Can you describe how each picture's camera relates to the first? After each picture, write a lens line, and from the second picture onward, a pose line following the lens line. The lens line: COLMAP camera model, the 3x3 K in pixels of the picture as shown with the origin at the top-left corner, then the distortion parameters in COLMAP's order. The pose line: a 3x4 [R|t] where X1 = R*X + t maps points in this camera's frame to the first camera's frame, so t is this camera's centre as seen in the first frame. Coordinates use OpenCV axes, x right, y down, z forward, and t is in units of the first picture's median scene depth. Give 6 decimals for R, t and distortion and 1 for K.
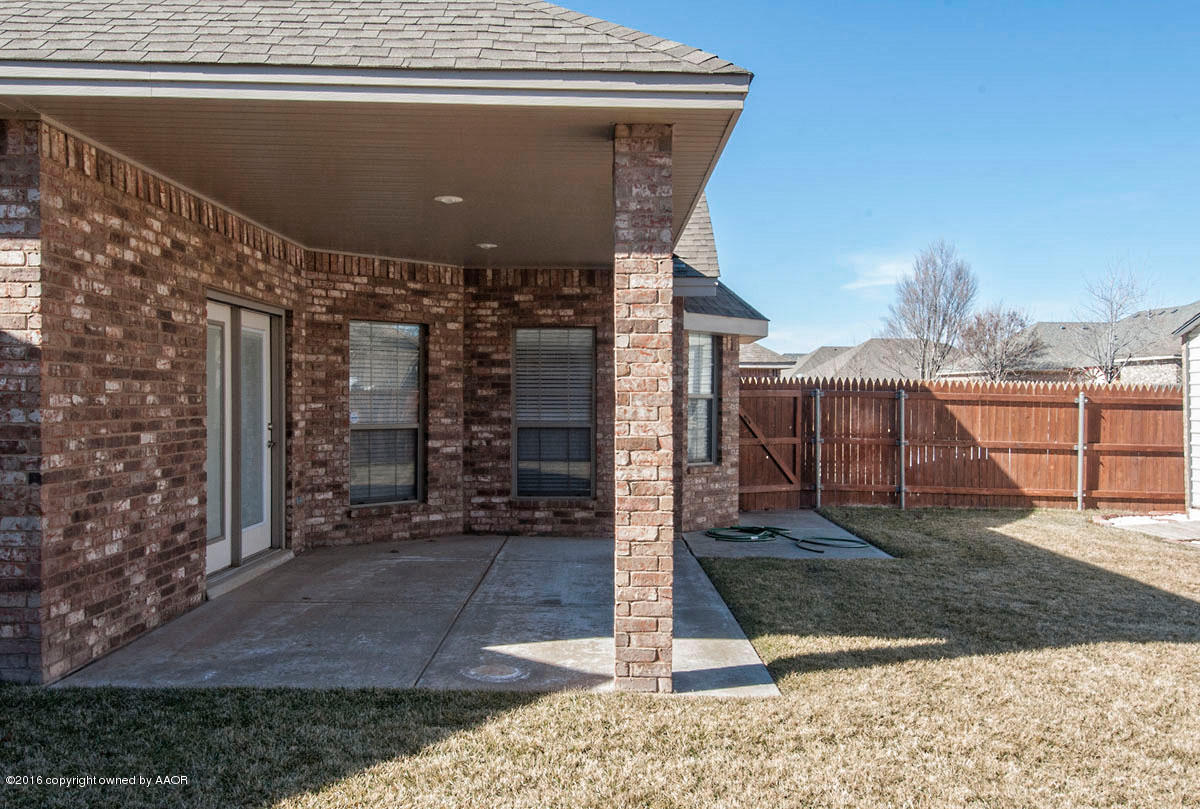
lens RADIAL K [[1030.5, 0, 600.0], [0, 1030.5, 404.5], [0, 0, 1]] dist [0.043303, -0.016009]
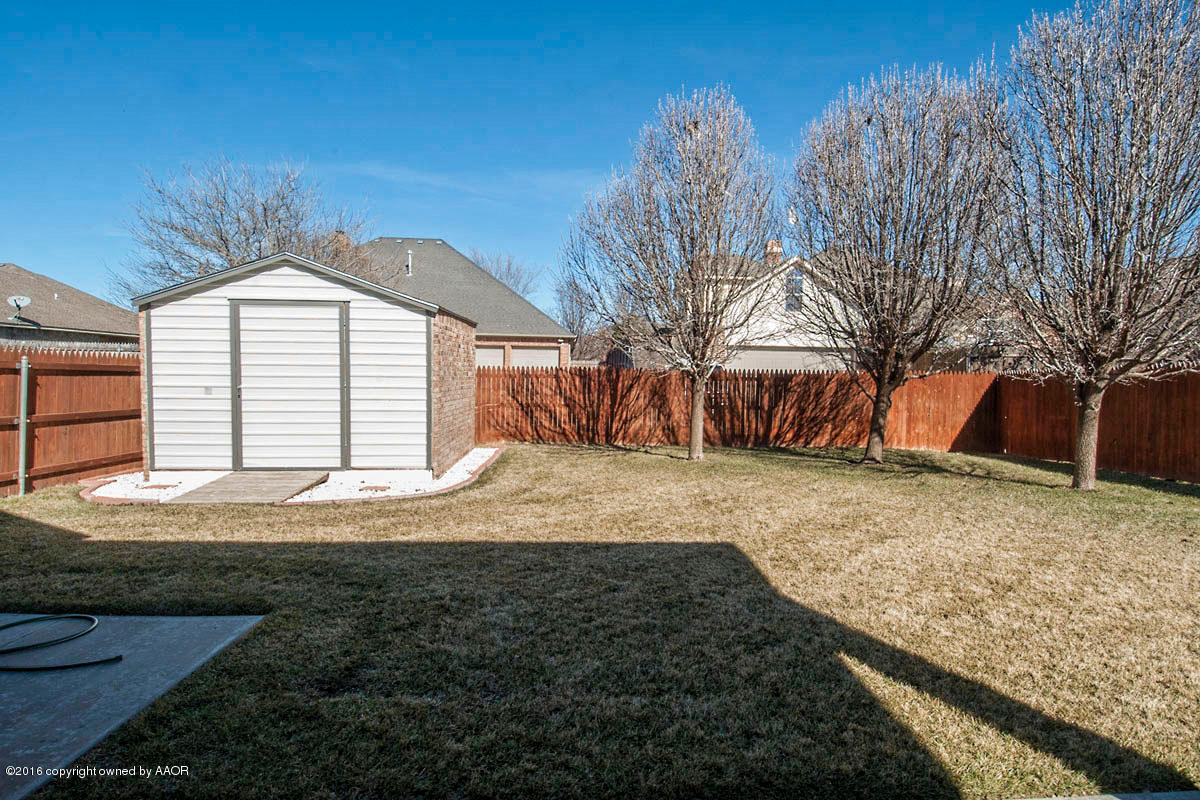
lens RADIAL K [[634.8, 0, 605.6], [0, 634.8, 384.7], [0, 0, 1]] dist [0.049579, -0.055269]
pose [[-0.051682, -0.024344, 0.998367, -0.111609], [-0.010873, 0.999657, 0.023812, -0.007713], [-0.998604, -0.009624, -0.051929, 0.734318]]
